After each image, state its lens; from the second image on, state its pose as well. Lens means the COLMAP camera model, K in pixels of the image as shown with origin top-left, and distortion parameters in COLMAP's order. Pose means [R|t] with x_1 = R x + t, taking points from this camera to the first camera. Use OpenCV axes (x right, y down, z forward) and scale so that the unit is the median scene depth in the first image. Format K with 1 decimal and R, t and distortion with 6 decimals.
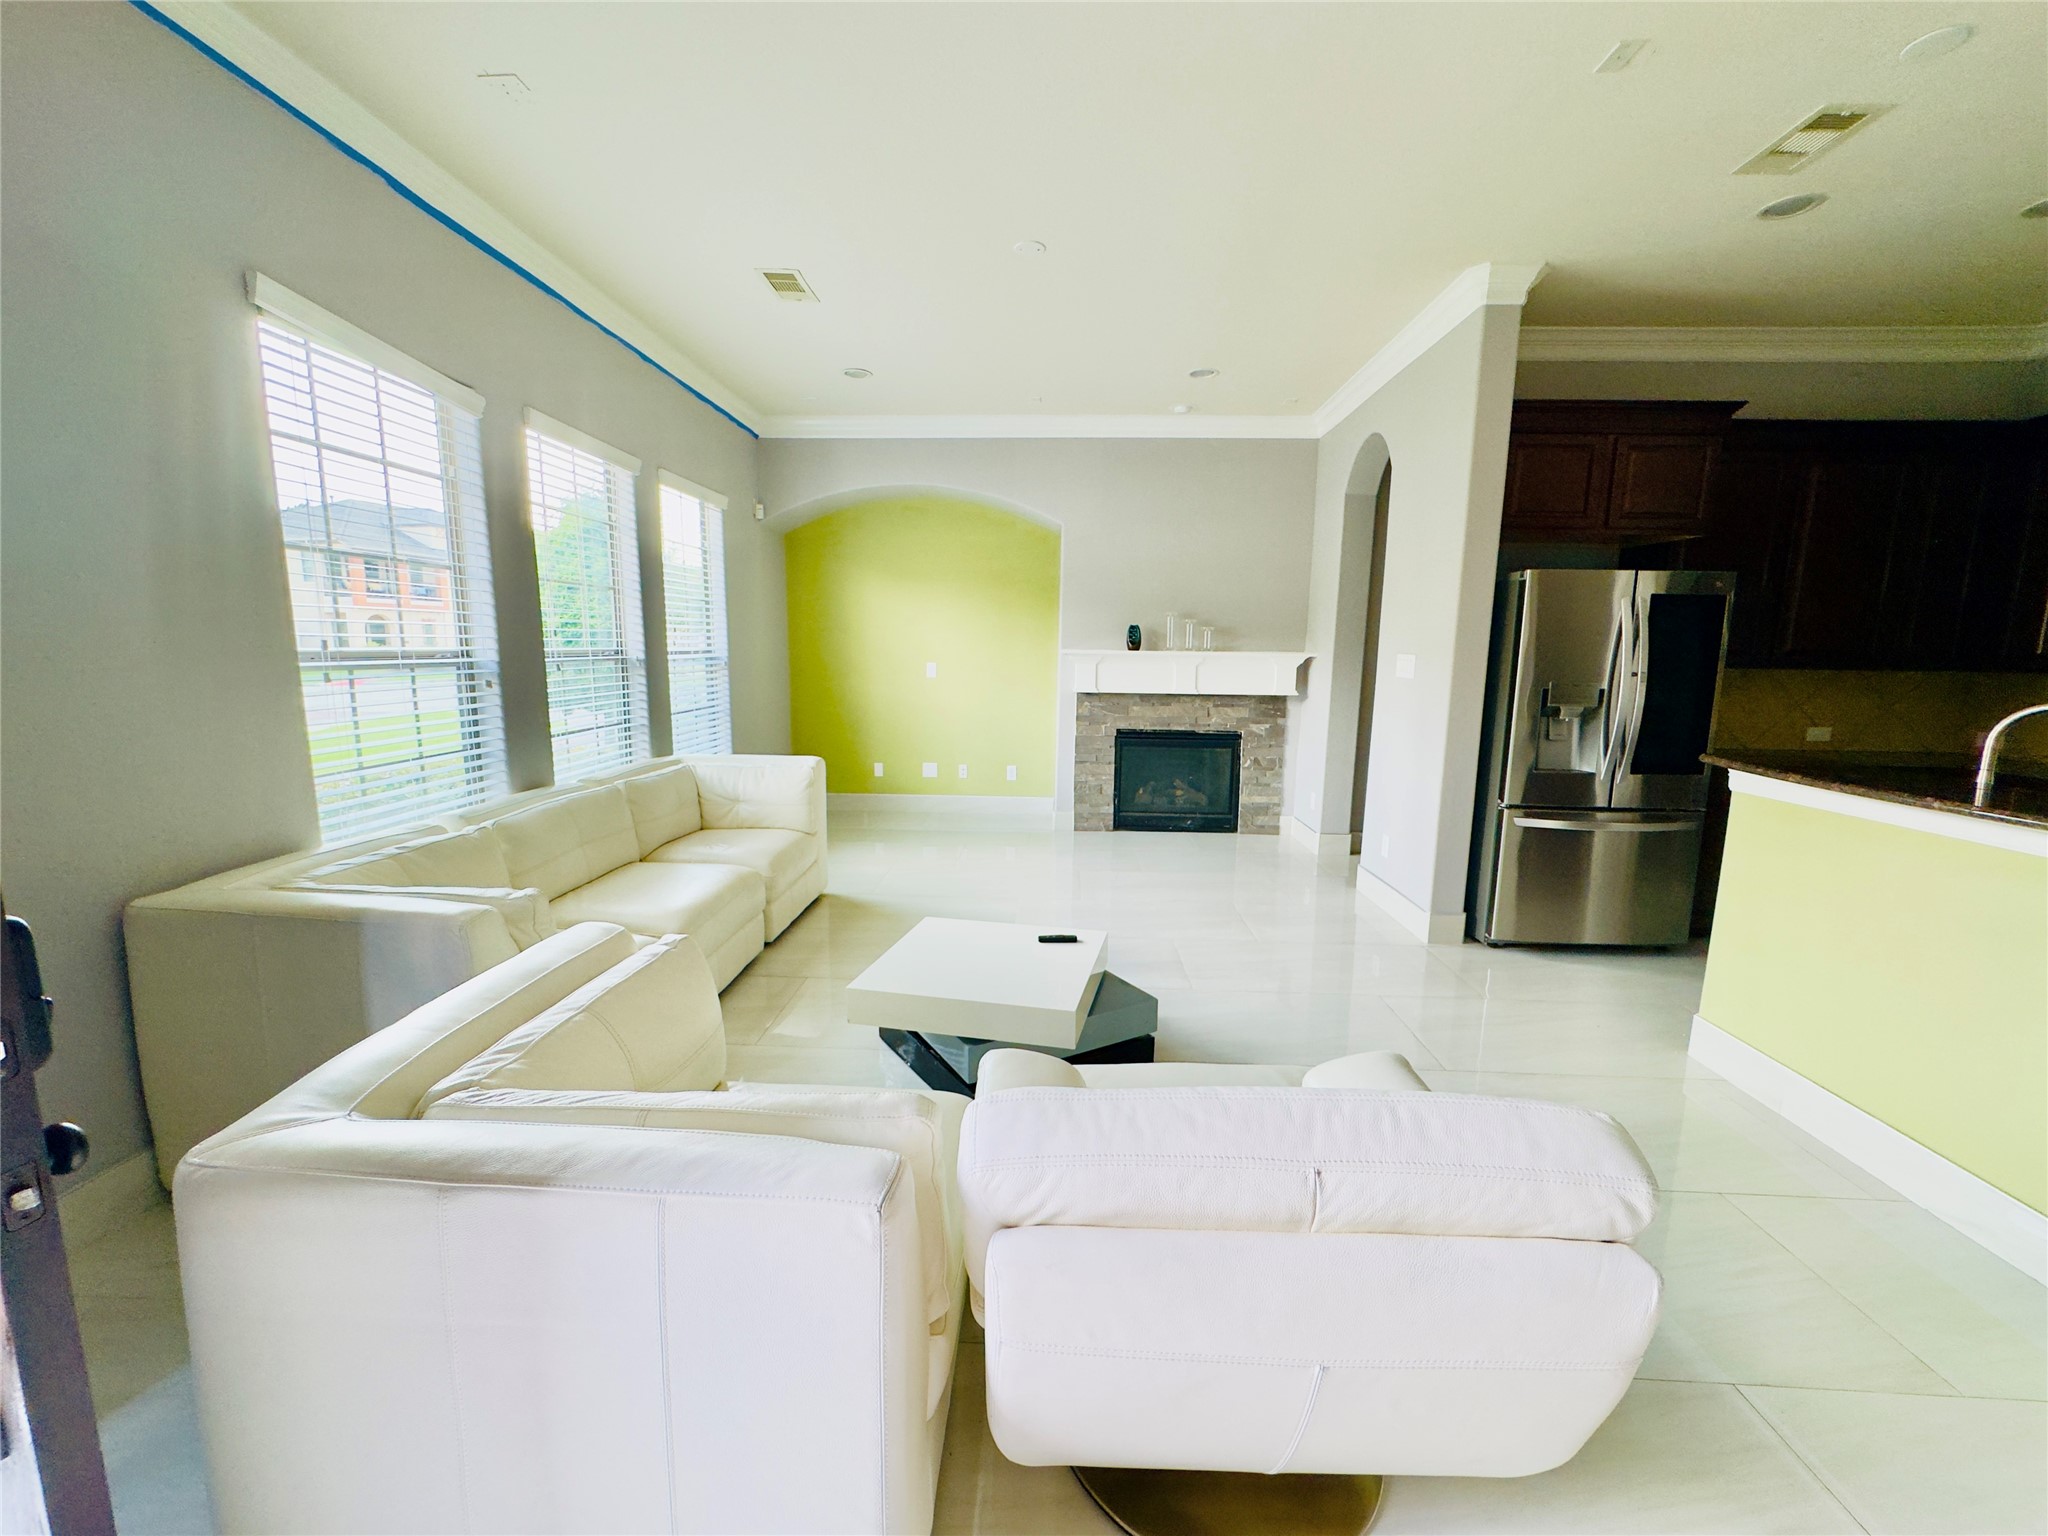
lens RADIAL K [[824.2, 0, 1031.5], [0, 824.2, 771.3], [0, 0, 1]] dist [-0.008720, 0.000270]
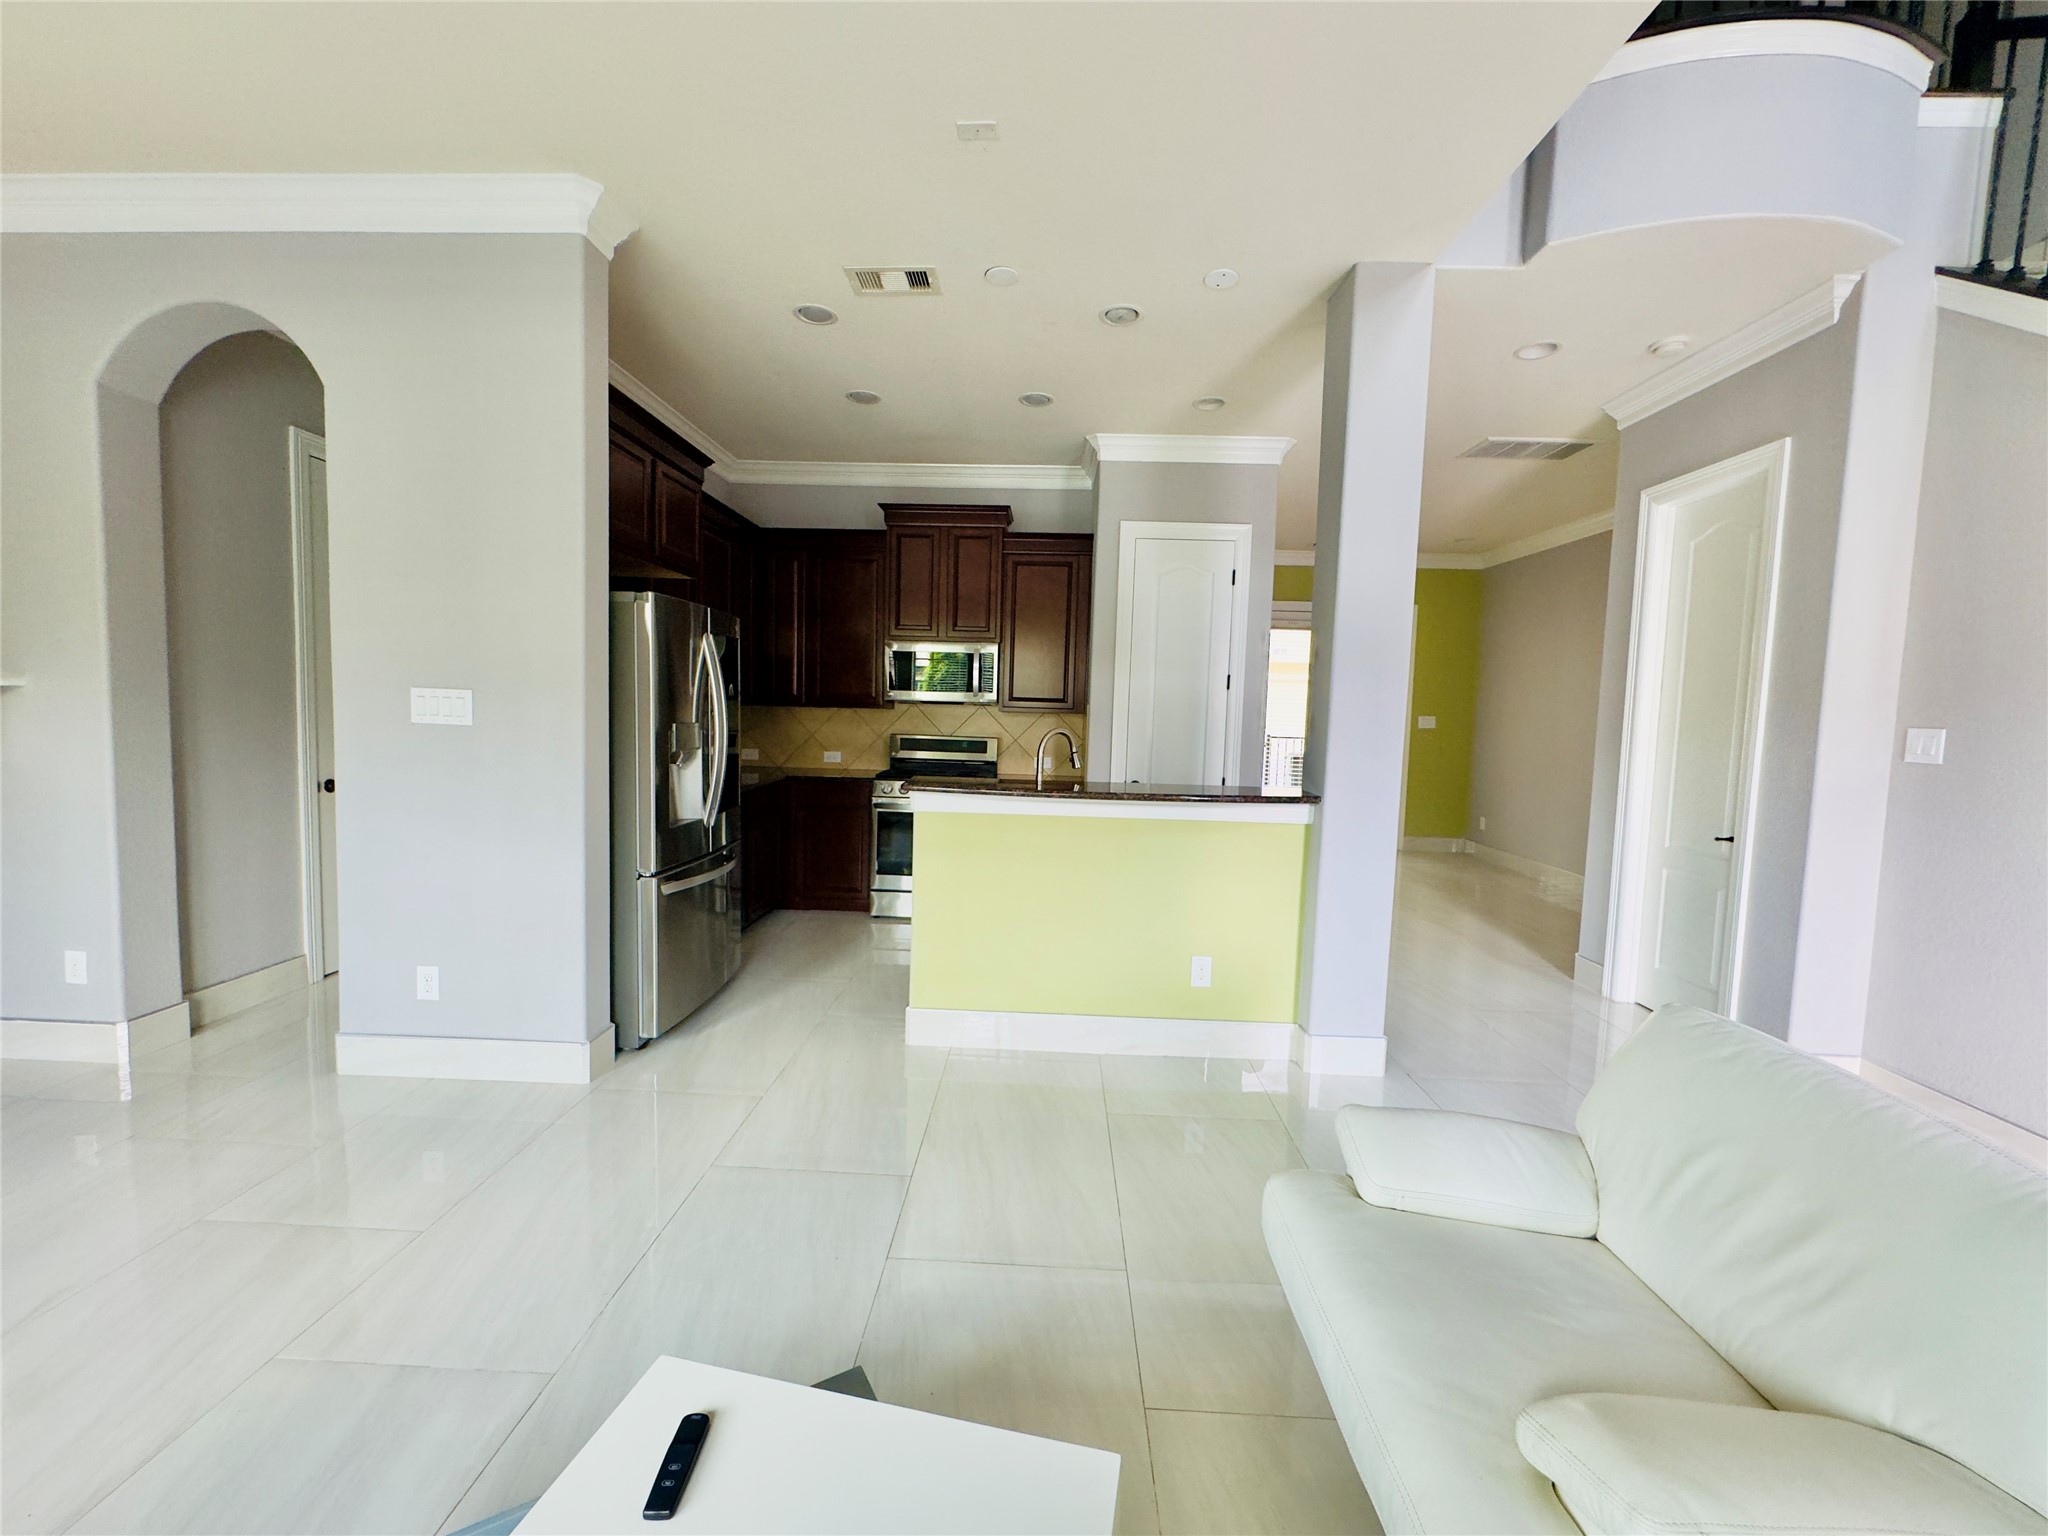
lens RADIAL K [[824.2, 0, 1031.4], [0, 824.2, 761.9], [0, 0, 1]] dist [-0.008720, 0.000270]
pose [[-0.004287, -0.086295, 0.996260, -0.210291], [0.118473, 0.989209, 0.086194, -0.085095], [-0.992948, 0.118399, 0.005983, 0.534372]]
